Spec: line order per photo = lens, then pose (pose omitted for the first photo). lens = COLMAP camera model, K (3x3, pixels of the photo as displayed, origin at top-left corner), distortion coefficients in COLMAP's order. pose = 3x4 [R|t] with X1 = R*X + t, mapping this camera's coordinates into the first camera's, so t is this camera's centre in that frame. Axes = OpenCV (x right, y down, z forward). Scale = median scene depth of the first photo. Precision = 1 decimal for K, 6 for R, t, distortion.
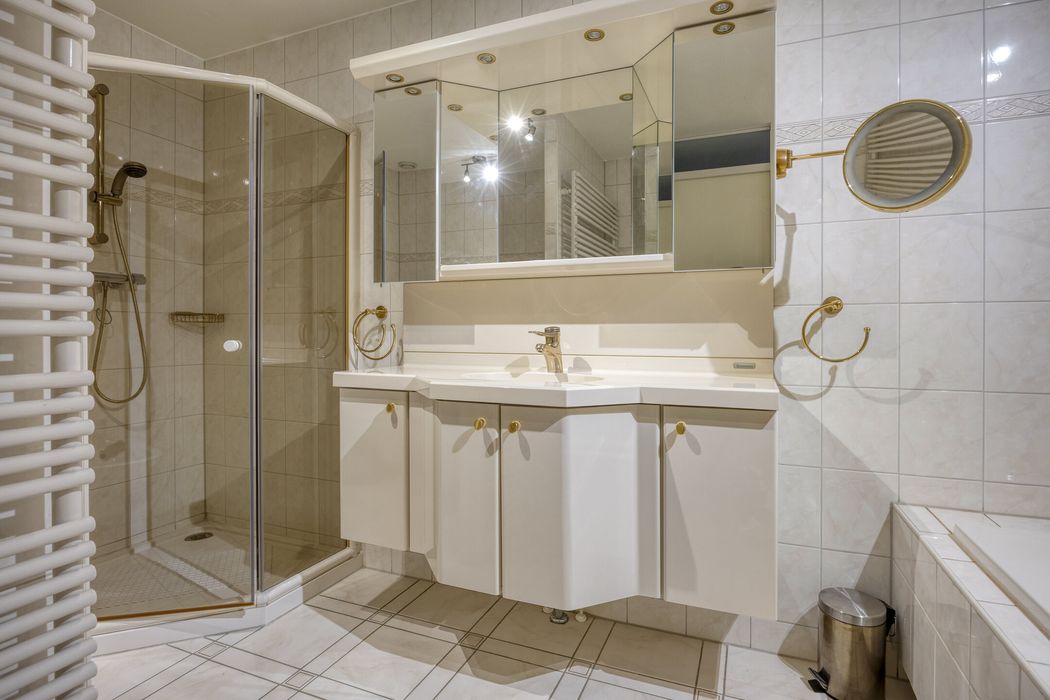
lens RADIAL K [[547.8, 0, 523.2], [0, 547.8, 342.1], [0, 0, 1]] dist [0.000182, 0.000150]
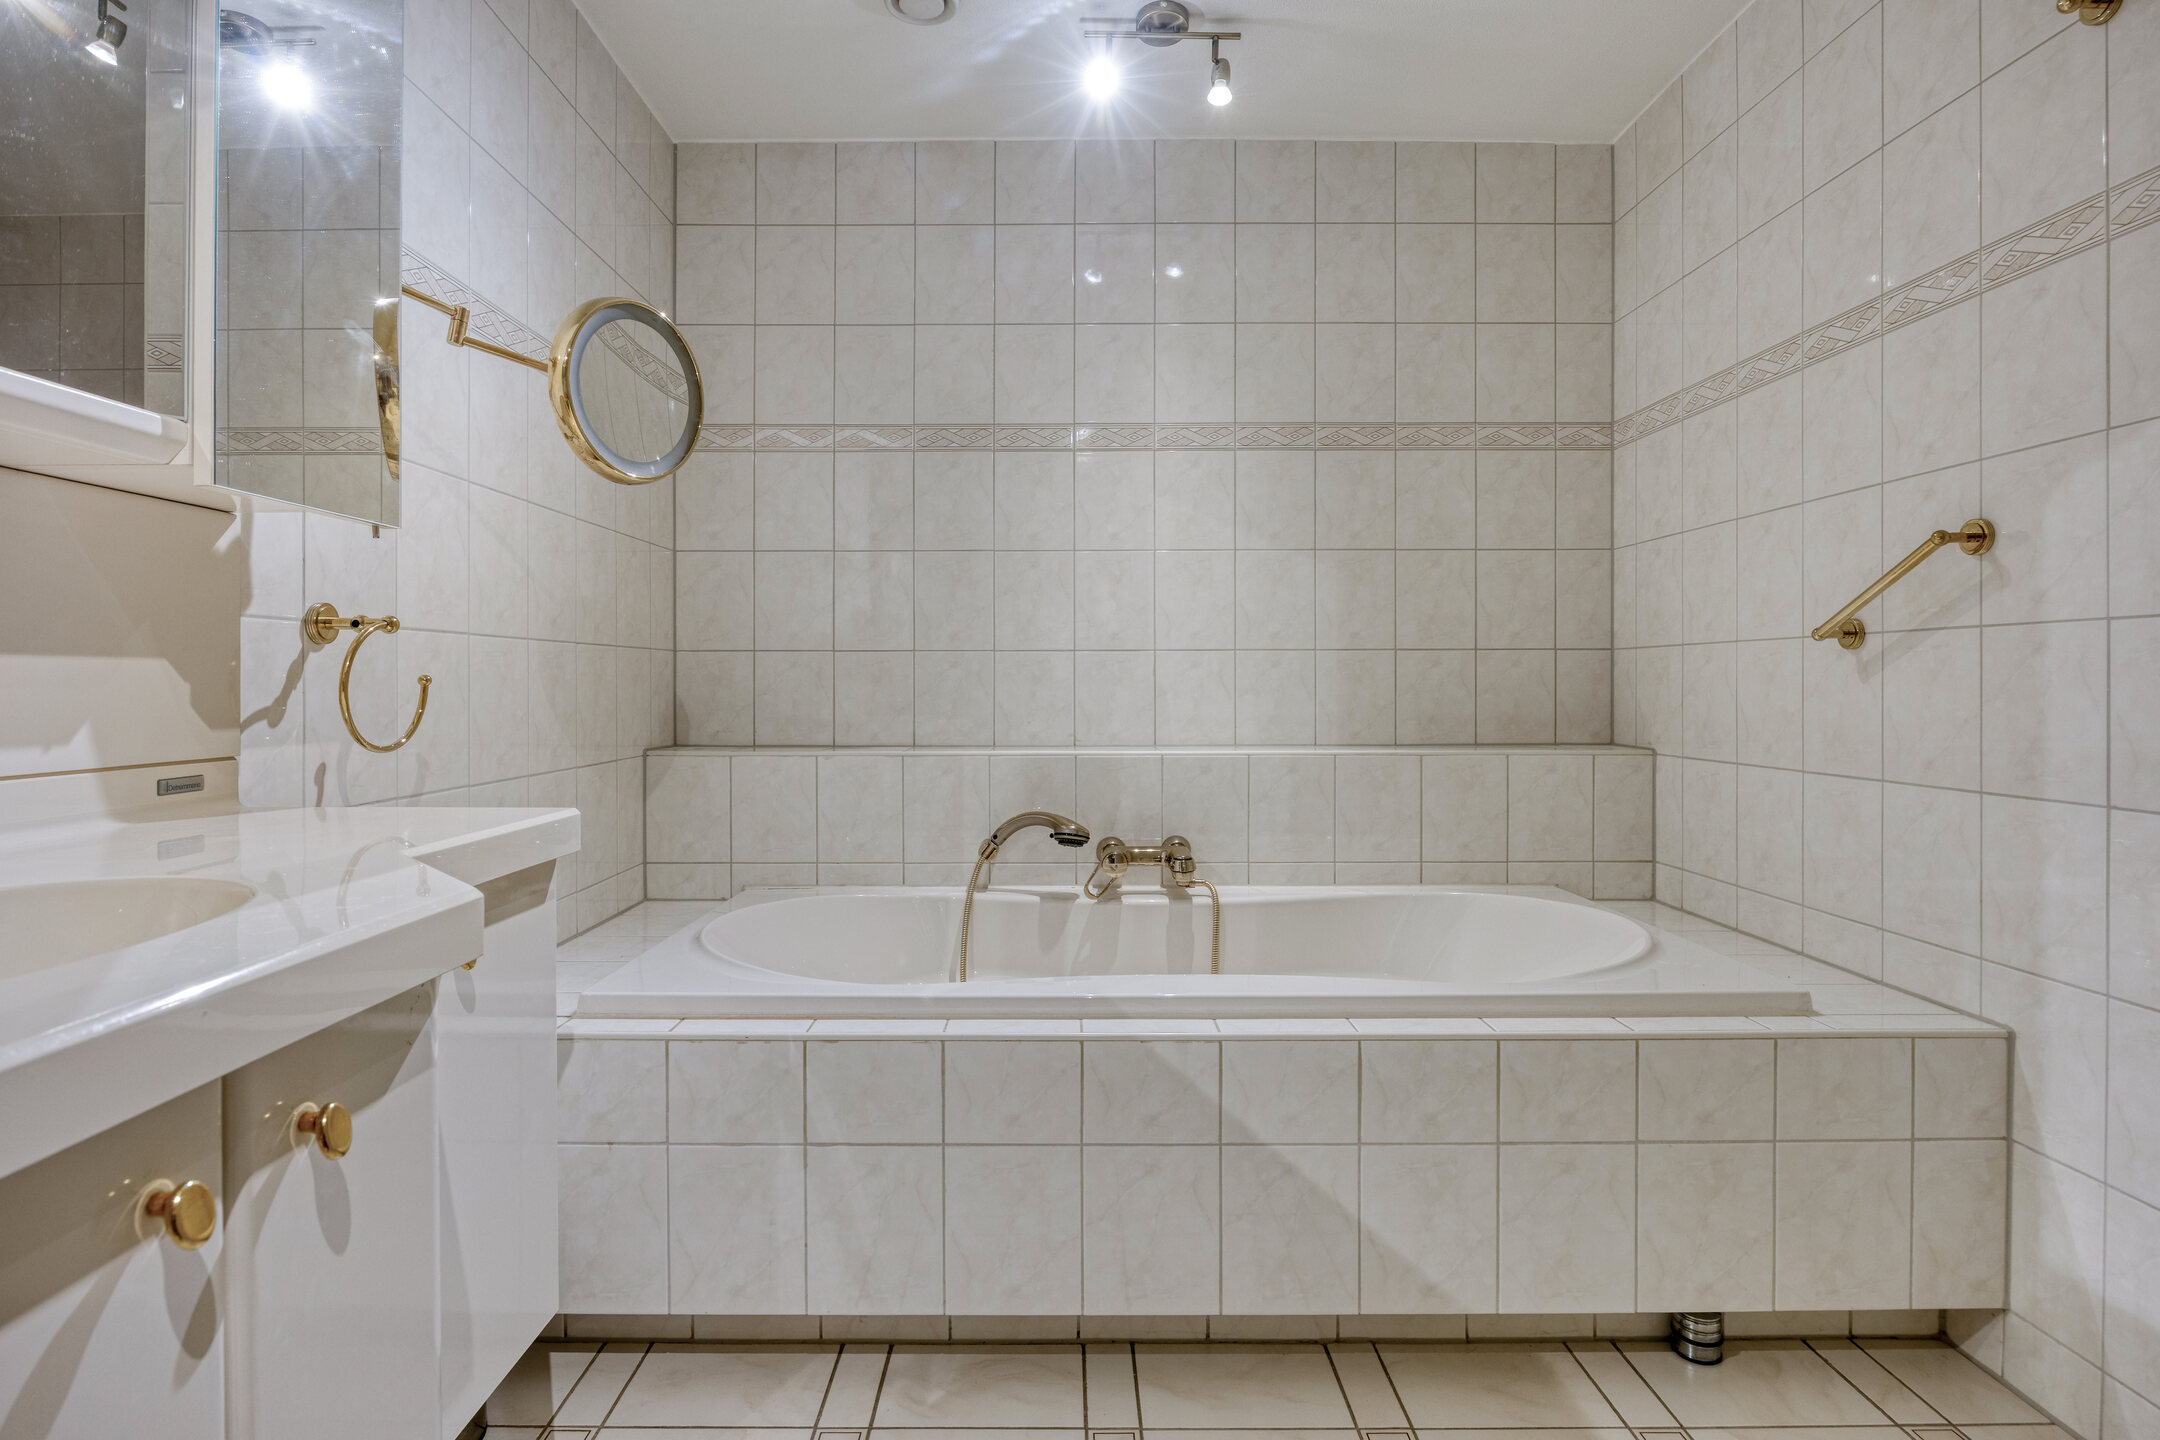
lens RADIAL K [[1126.9, 0, 1075.2], [0, 1126.9, 700.7], [0, 0, 1]] dist [0.000182, 0.000150]
pose [[-0.405317, -0.009081, 0.914131, -0.462215], [0.018328, 0.999669, 0.018058, -0.011655], [-0.913992, 0.024073, -0.405017, 0.784968]]
